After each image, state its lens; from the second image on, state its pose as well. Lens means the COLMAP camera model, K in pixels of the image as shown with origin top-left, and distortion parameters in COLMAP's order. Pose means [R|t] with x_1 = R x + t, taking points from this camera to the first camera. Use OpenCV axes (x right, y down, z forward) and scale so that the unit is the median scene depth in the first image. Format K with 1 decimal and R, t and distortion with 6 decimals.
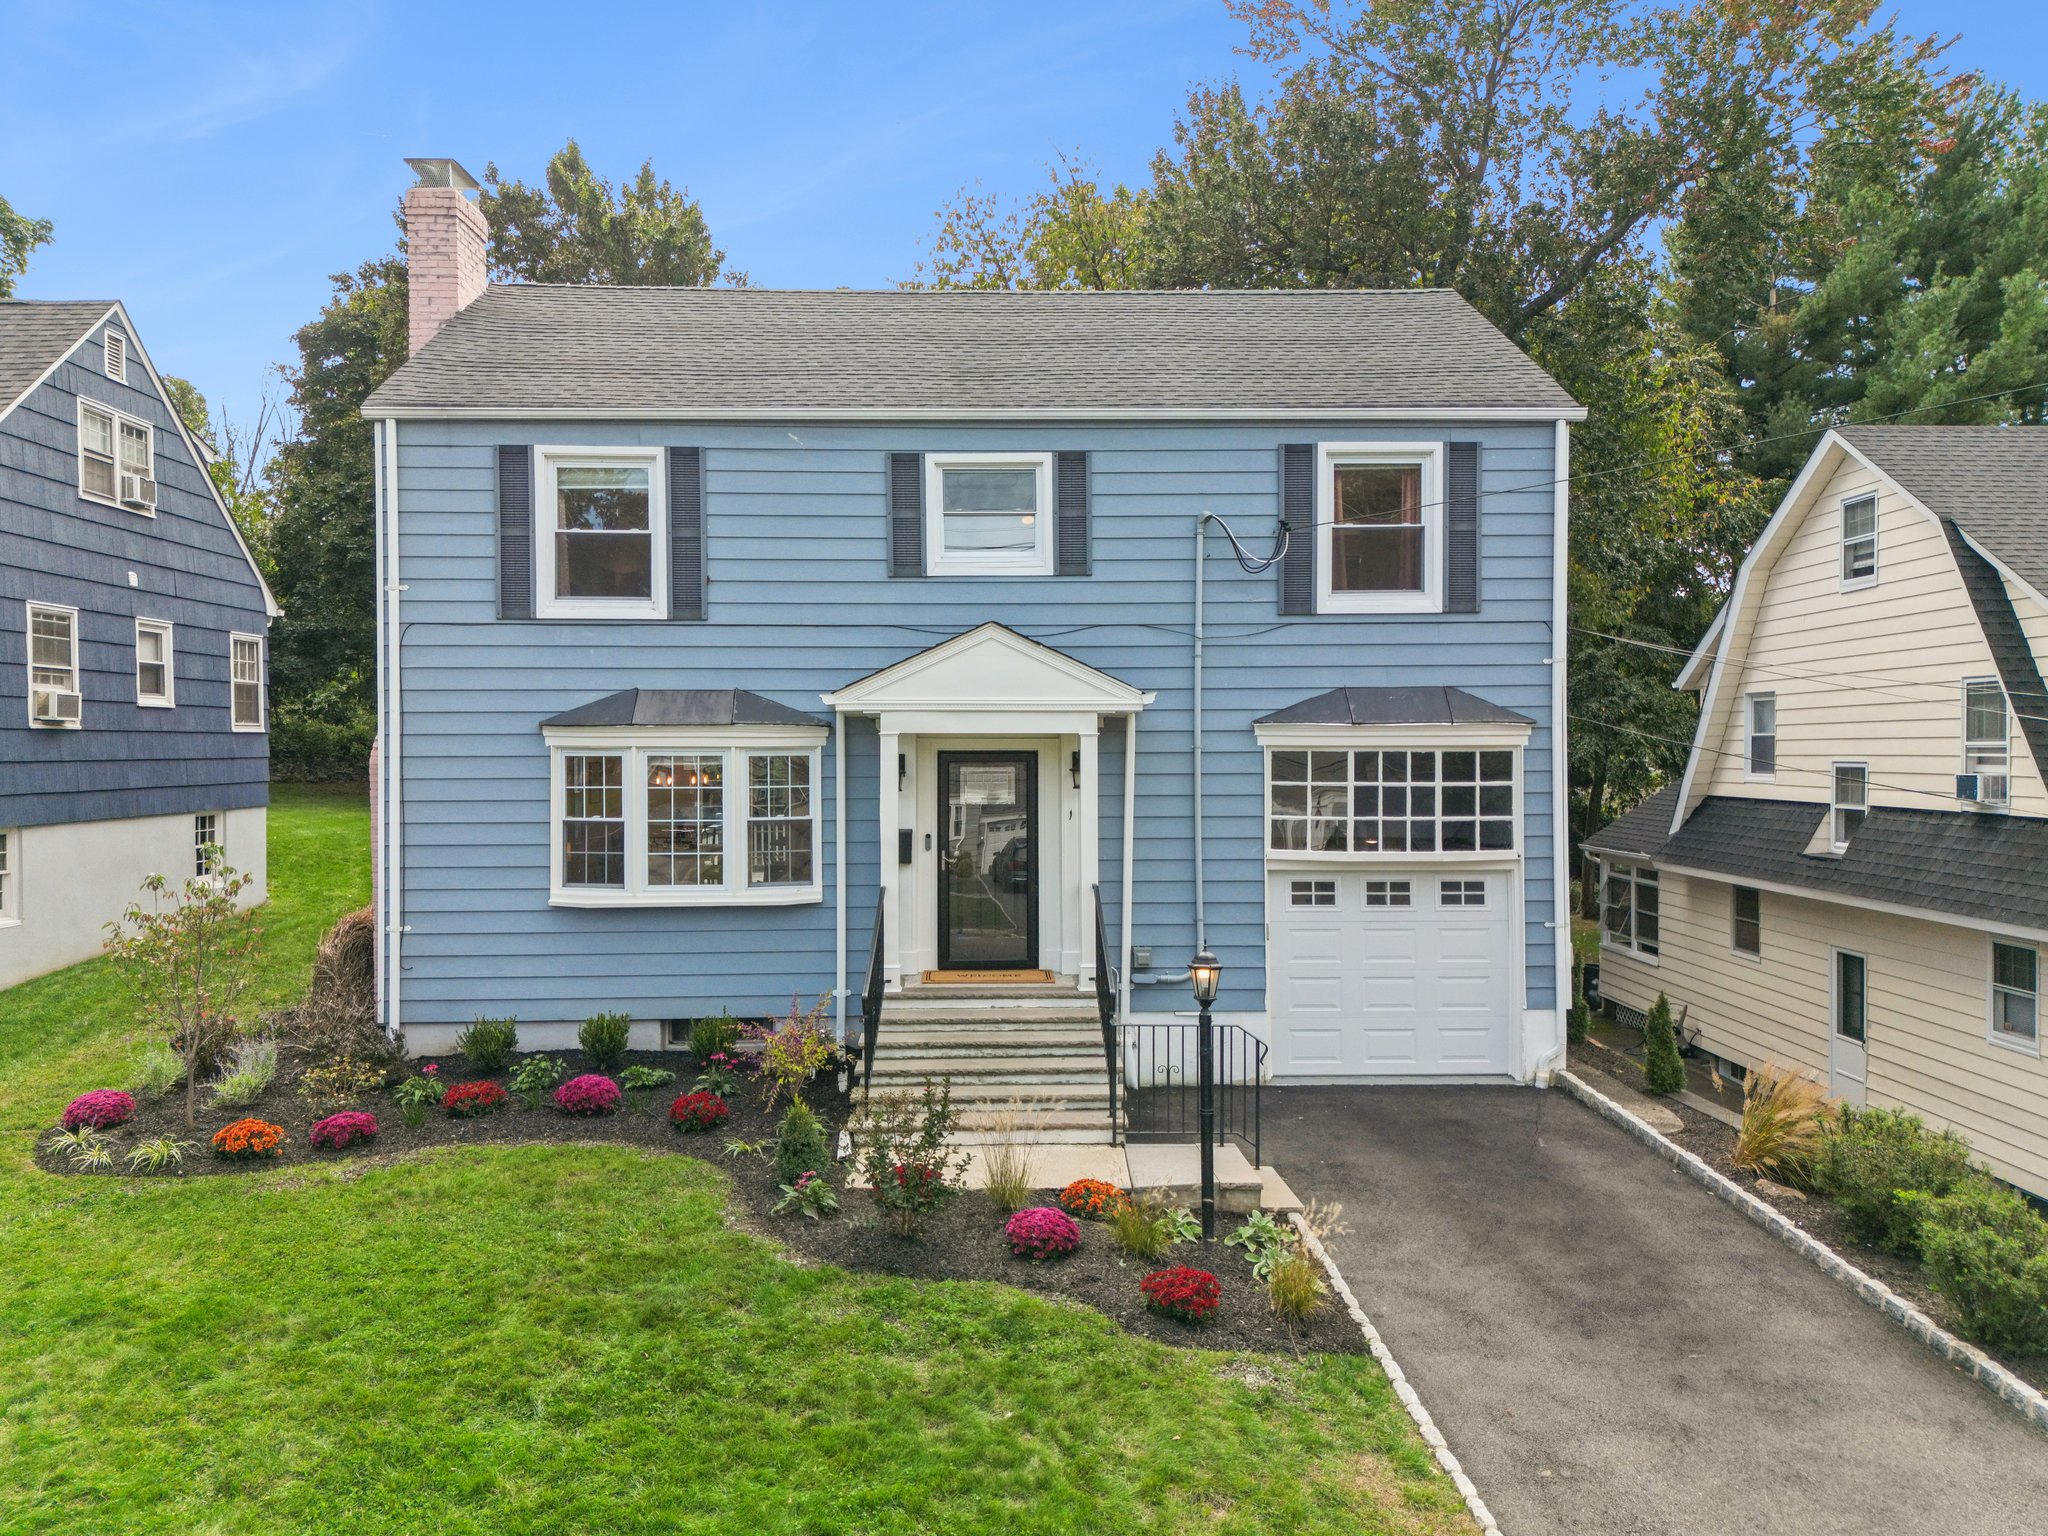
lens RADIAL K [[1476.1, 0, 1021.0], [0, 1476.1, 764.9], [0, 0, 1]] dist [0.053900, -0.033729]
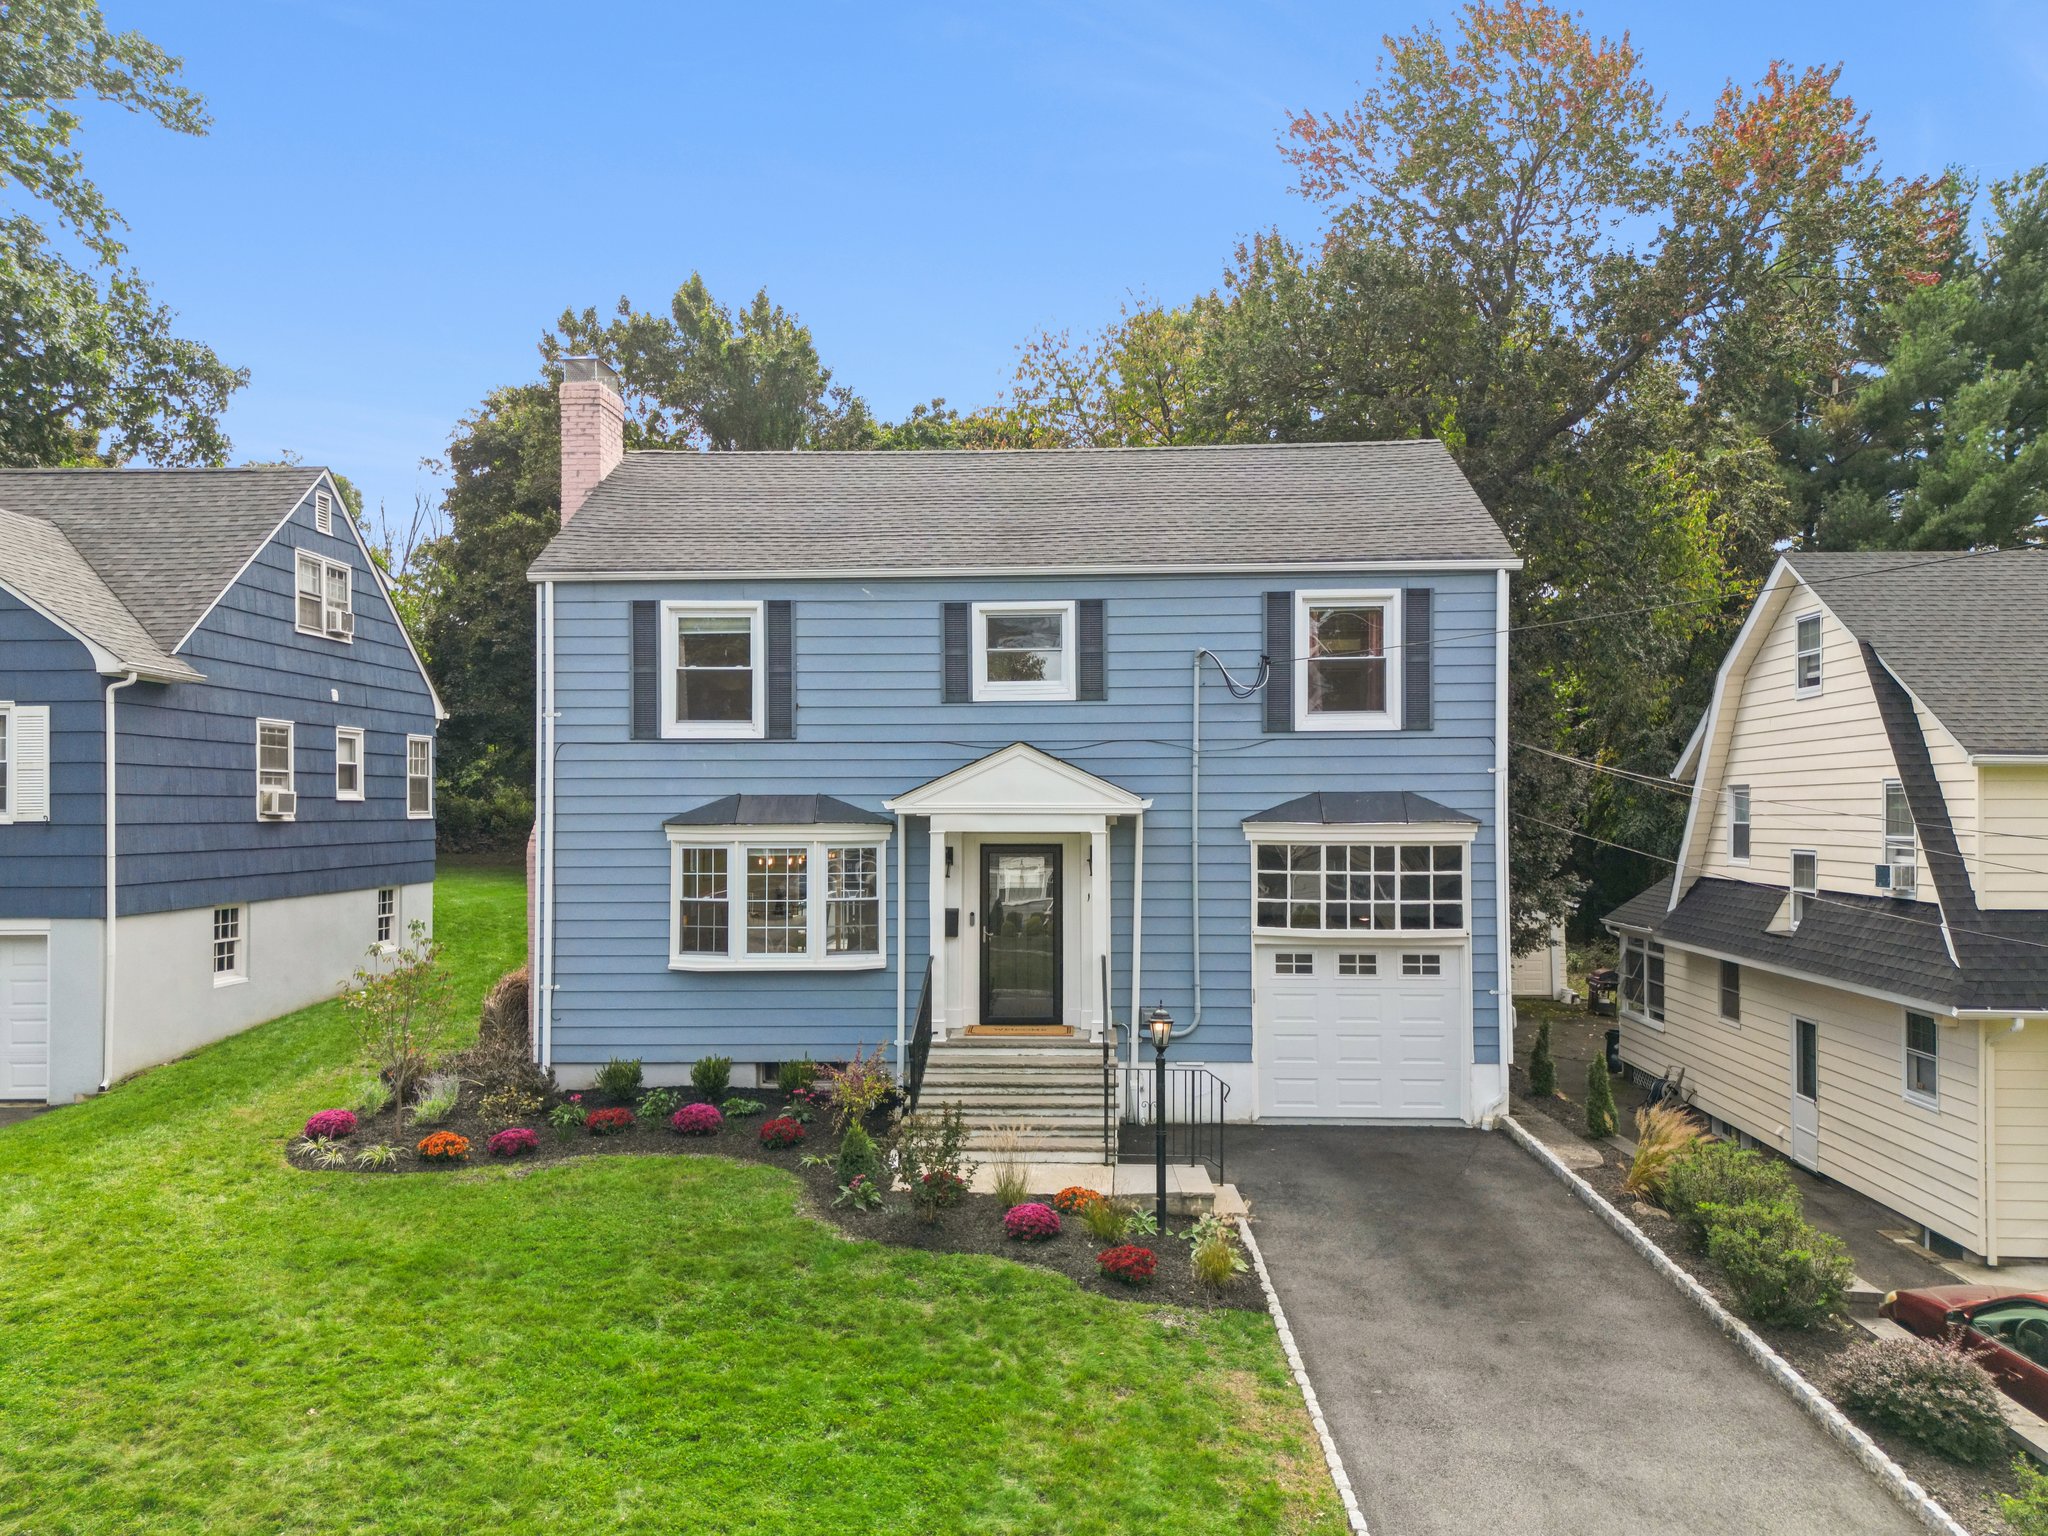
lens RADIAL K [[1489.4, 0, 1031.9], [0, 1489.4, 787.2], [0, 0, 1]] dist [0.071064, -0.073790]
pose [[0.997508, -0.000778, -0.070545, 0.072573], [-0.001066, 0.999659, -0.026093, -0.024824], [0.070541, 0.026103, 0.997167, -0.227840]]
